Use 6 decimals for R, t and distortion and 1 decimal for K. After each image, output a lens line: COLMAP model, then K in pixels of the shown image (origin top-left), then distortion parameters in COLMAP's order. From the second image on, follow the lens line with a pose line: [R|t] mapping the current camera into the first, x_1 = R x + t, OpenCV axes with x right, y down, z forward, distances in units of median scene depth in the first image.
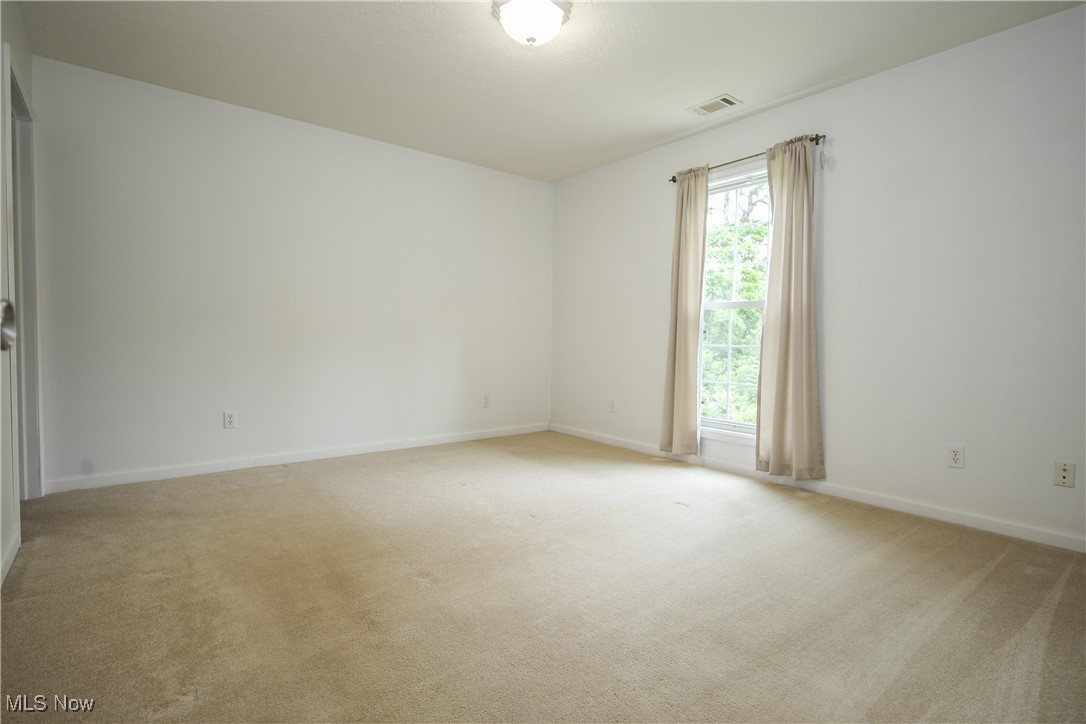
lens RADIAL K [[517.9, 0, 543.0], [0, 517.9, 362.0], [0, 0, 1]] dist [0.002977, -0.008672]
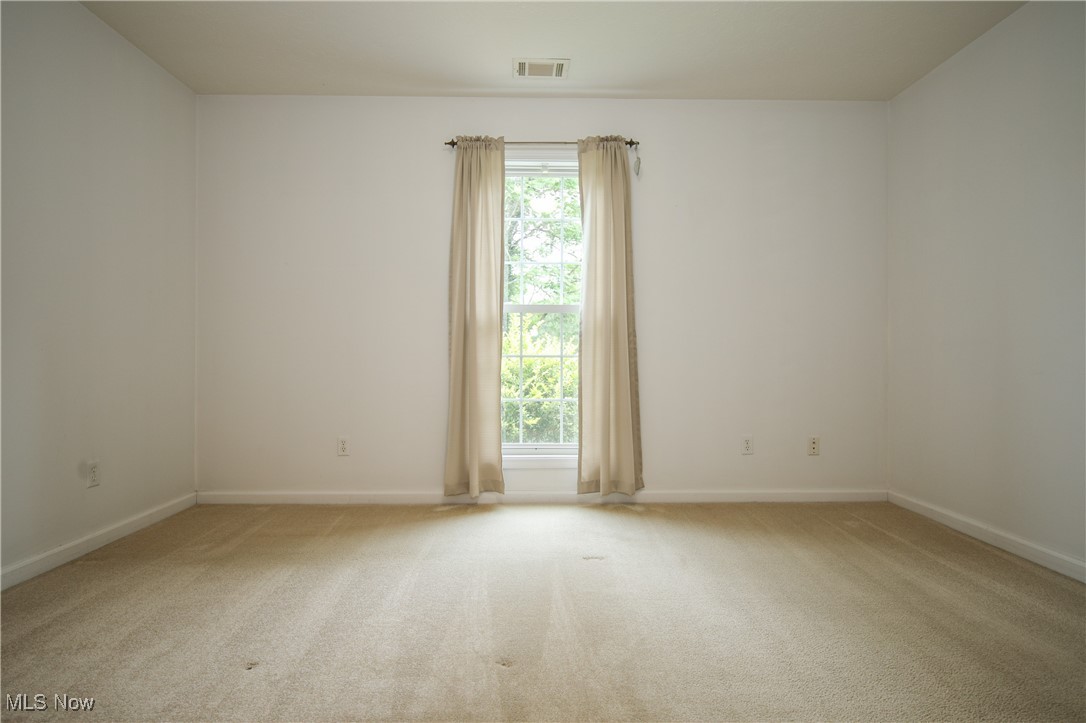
lens RADIAL K [[534.7, 0, 542.8], [0, 534.7, 359.2], [0, 0, 1]] dist [0.002386, 0.000079]
pose [[0.614976, -0.023176, 0.788205, -0.354277], [0.044648, 0.998988, -0.005462, -0.021694], [-0.787281, 0.038551, 0.615388, 0.478117]]
